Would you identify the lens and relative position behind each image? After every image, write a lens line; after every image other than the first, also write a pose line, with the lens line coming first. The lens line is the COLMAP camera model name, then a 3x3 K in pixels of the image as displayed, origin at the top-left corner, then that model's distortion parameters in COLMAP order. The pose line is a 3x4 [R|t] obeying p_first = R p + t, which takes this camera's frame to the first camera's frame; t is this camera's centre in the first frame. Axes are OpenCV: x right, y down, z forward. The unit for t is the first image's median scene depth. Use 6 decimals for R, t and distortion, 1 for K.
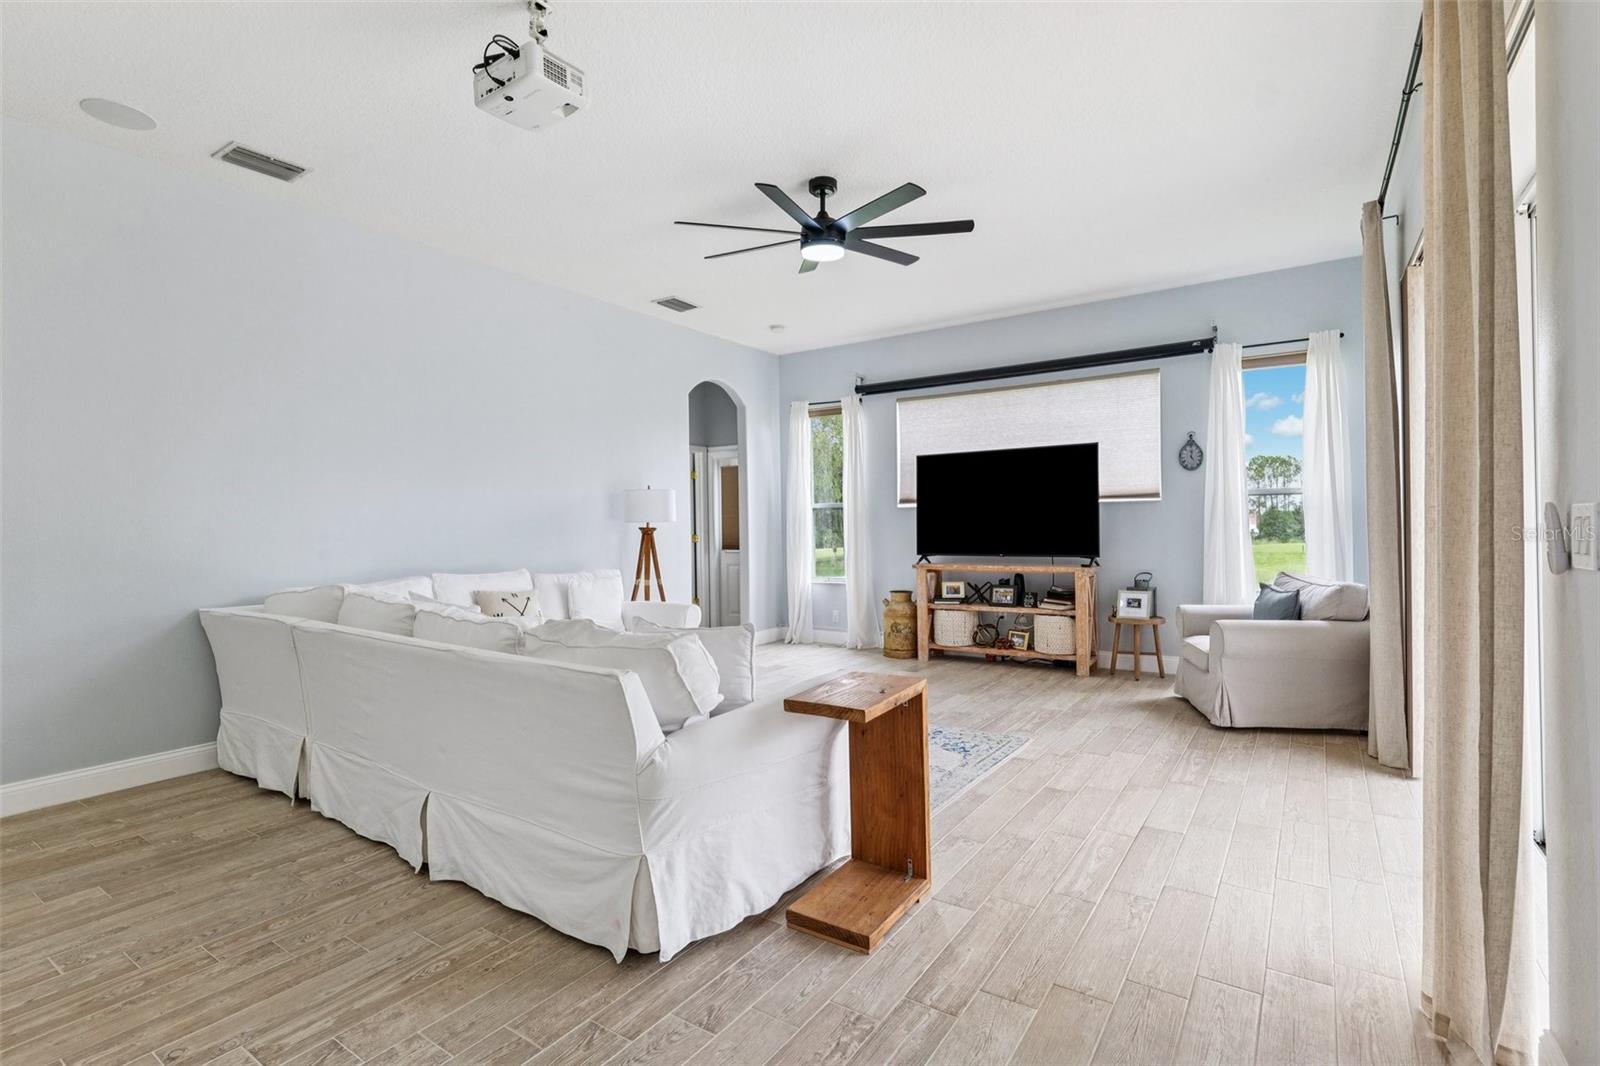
lens RADIAL K [[746.2, 0, 798.6], [0, 746.2, 534.0], [0, 0, 1]] dist [0.002600, 0.000065]
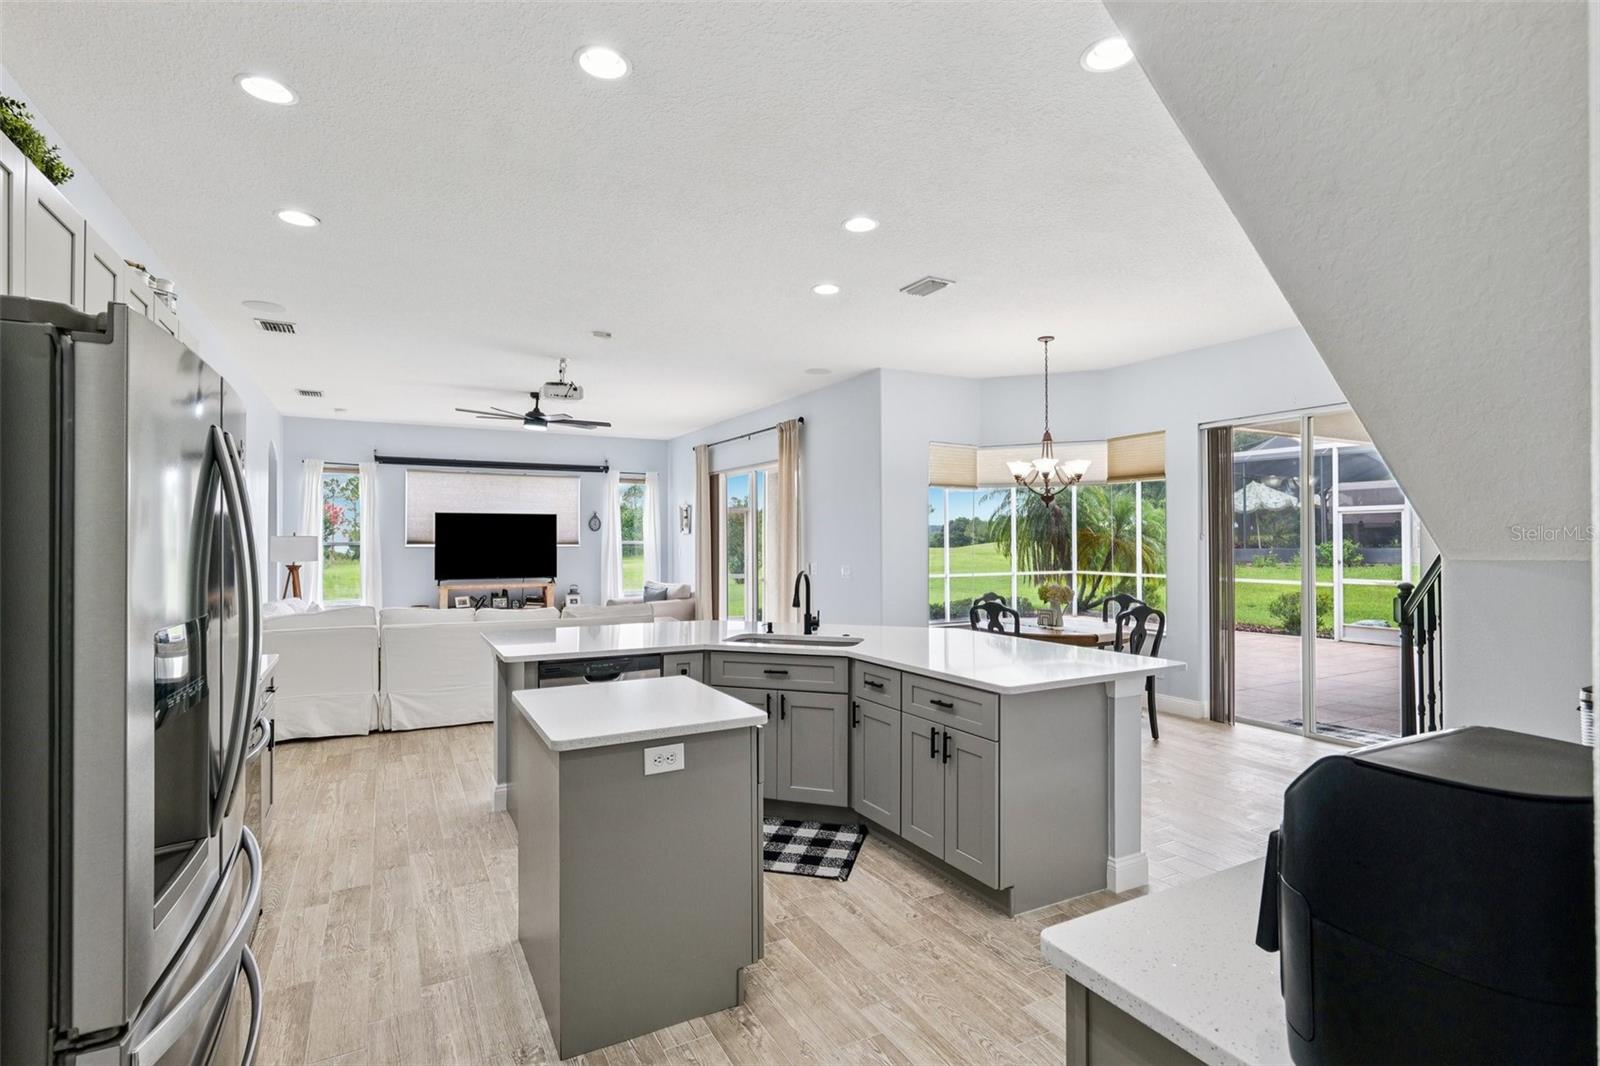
lens RADIAL K [[797.9, 0, 800.5], [0, 797.9, 535.2], [0, 0, 1]] dist [0.000893, -0.000258]
pose [[0.460401, 0.016205, 0.887563, -0.999290], [0.004446, 0.999779, -0.020561, -0.027288], [-0.887700, 0.013412, 0.460227, -0.399189]]
